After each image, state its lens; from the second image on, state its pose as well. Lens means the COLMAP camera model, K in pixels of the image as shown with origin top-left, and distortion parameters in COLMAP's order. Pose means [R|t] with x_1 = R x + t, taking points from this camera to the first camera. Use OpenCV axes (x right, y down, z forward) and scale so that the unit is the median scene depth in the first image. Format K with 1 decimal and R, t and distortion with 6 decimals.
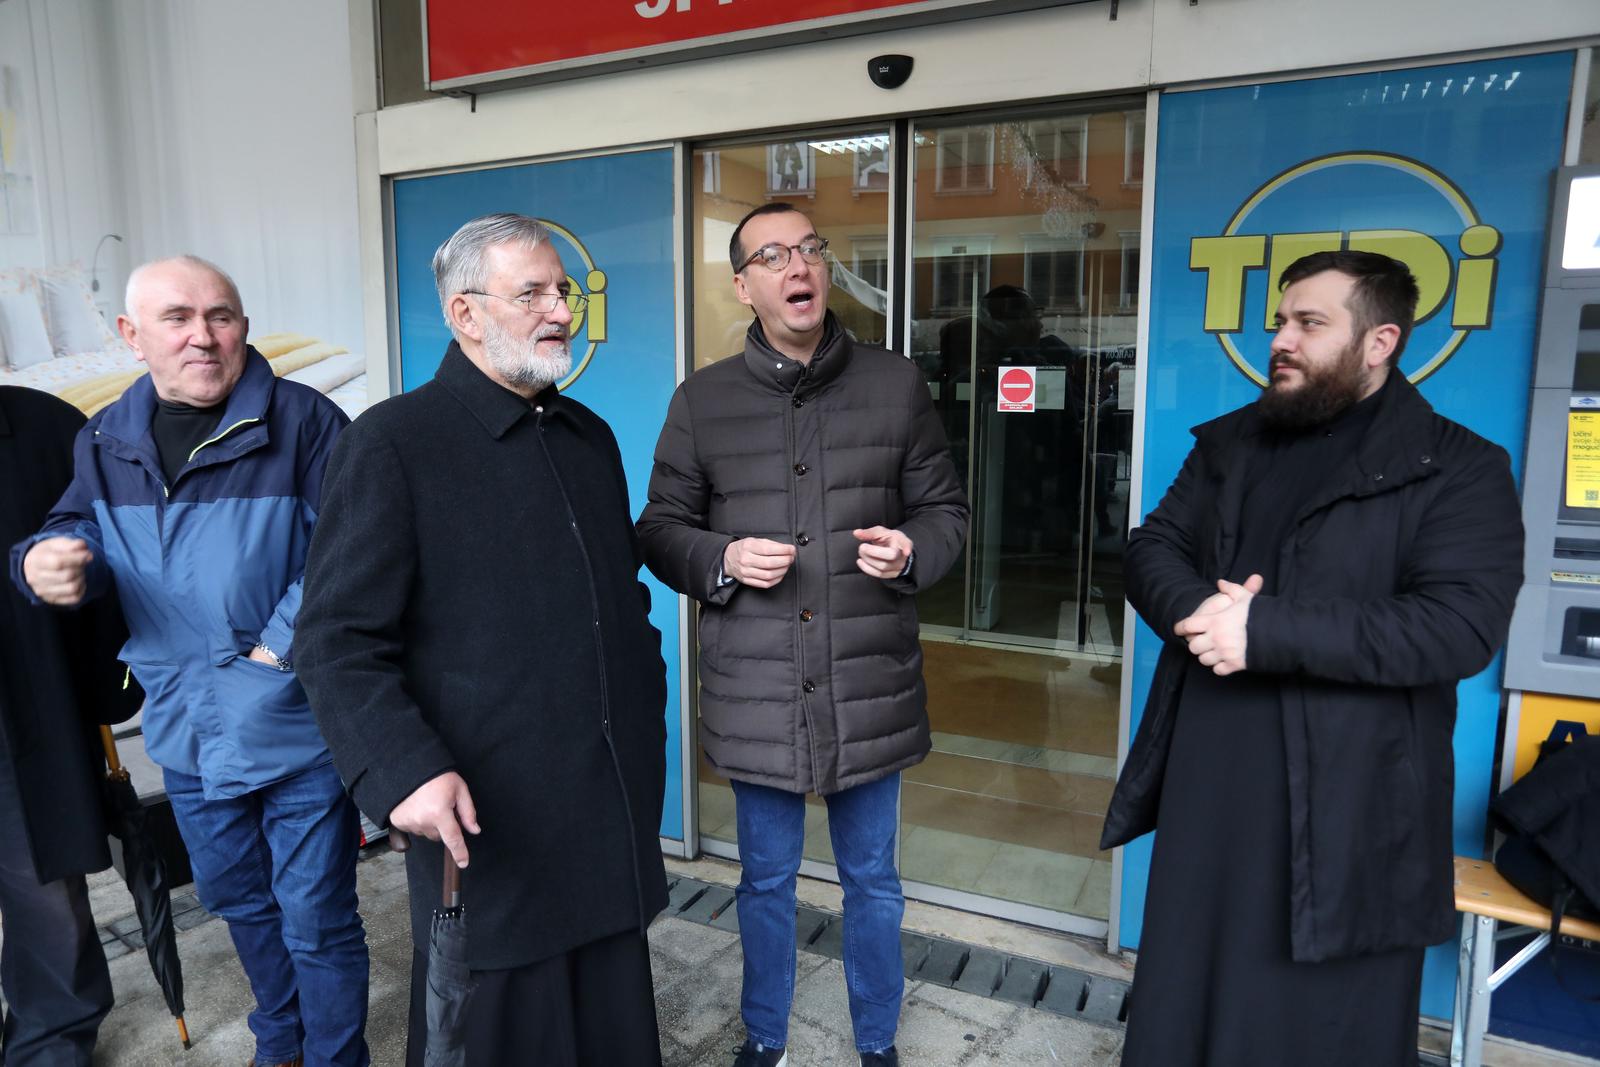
lens RADIAL K [[1067.5, 0, 800.1], [0, 1067.5, 529.3], [0, 0, 1]] dist [-0.021624, -0.002561]
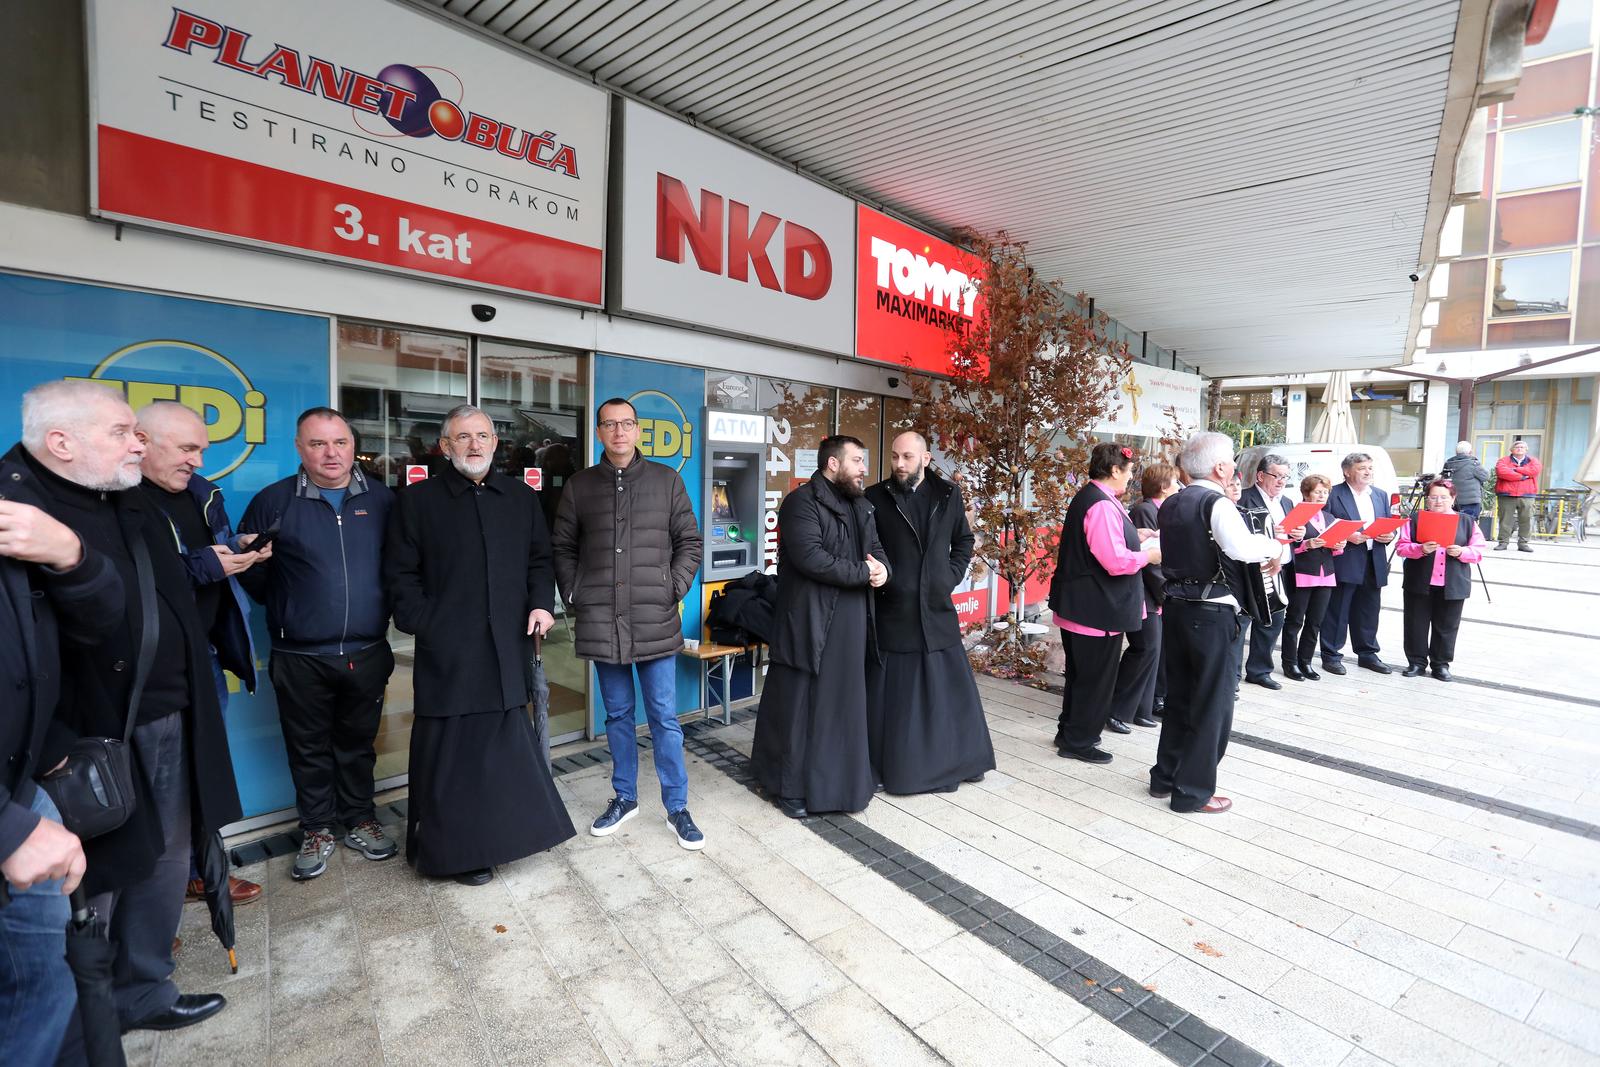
lens RADIAL K [[798.1, 0, 803.6], [0, 798.1, 537.3], [0, 0, 1]] dist [-0.020233, 0.002199]
pose [[0.277296, -0.074168, 0.957918, -1.112400], [0.116658, 0.992238, 0.043055, -0.027398], [-0.953676, 0.099810, 0.283796, 0.094293]]
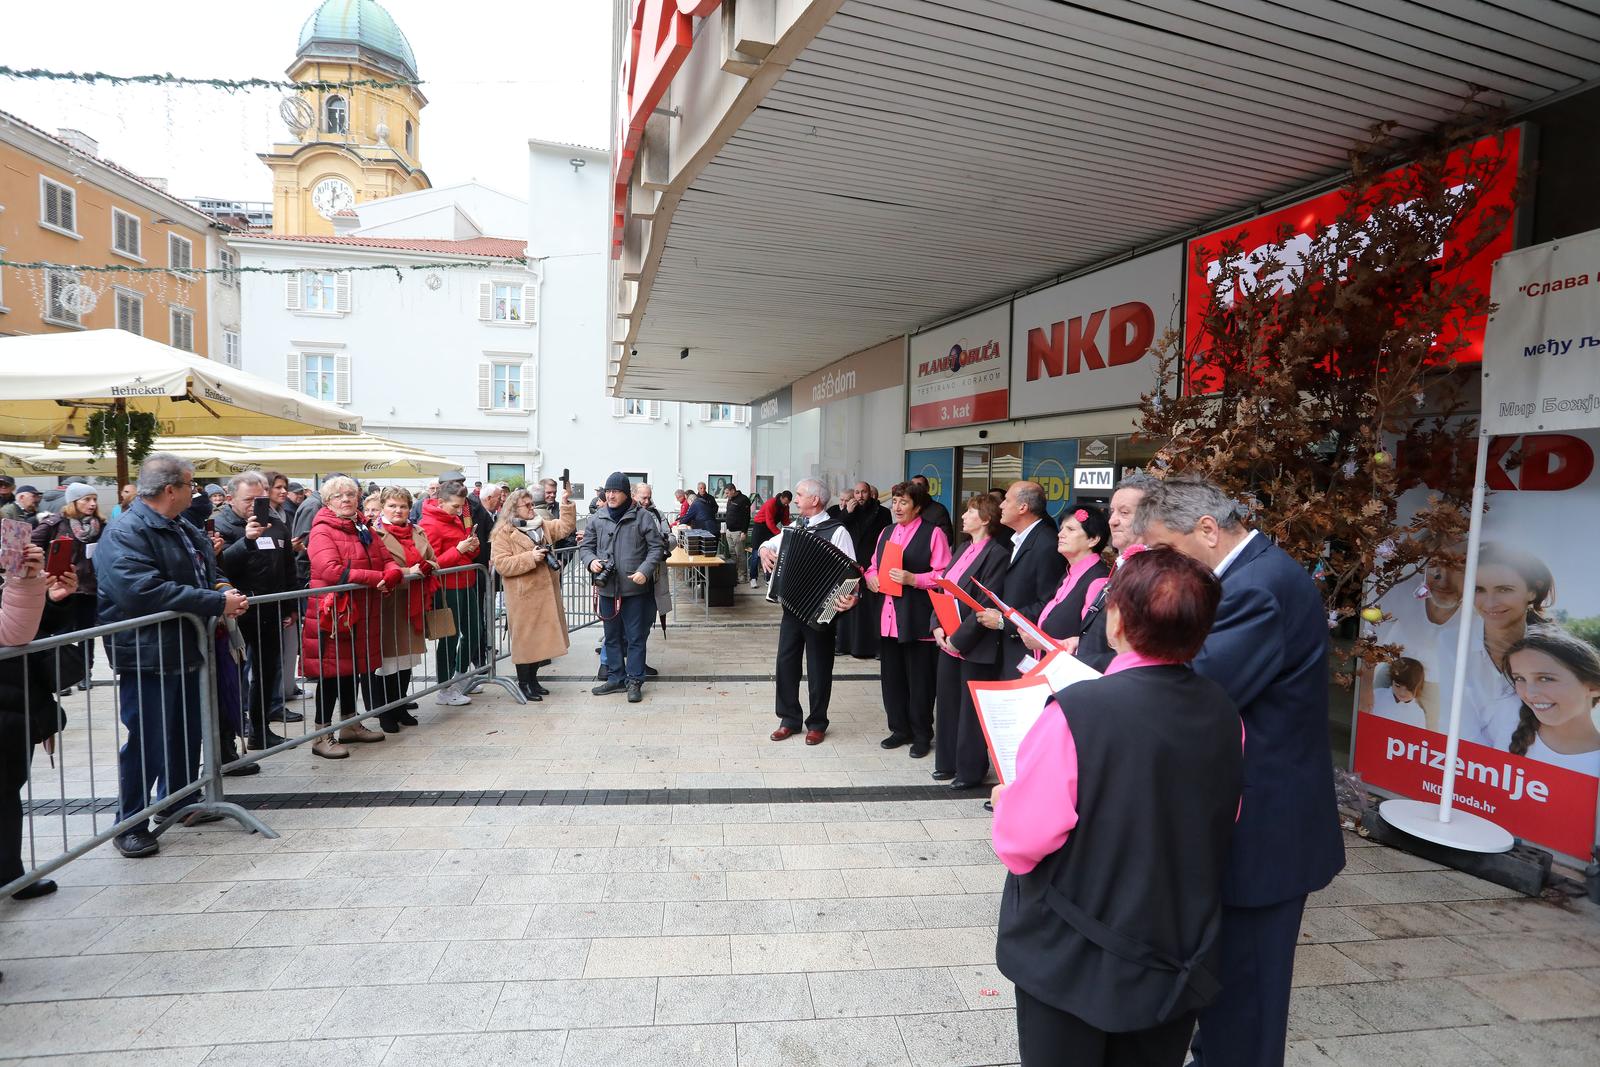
lens RADIAL K [[798.1, 0, 804.6], [0, 798.1, 540.3], [0, 0, 1]] dist [-0.020233, 0.002199]
pose [[0.717156, 0.054115, -0.694808, 1.730728], [-0.106172, 0.993827, -0.032183, 0.141598], [0.688777, 0.096849, 0.718475, -1.602392]]
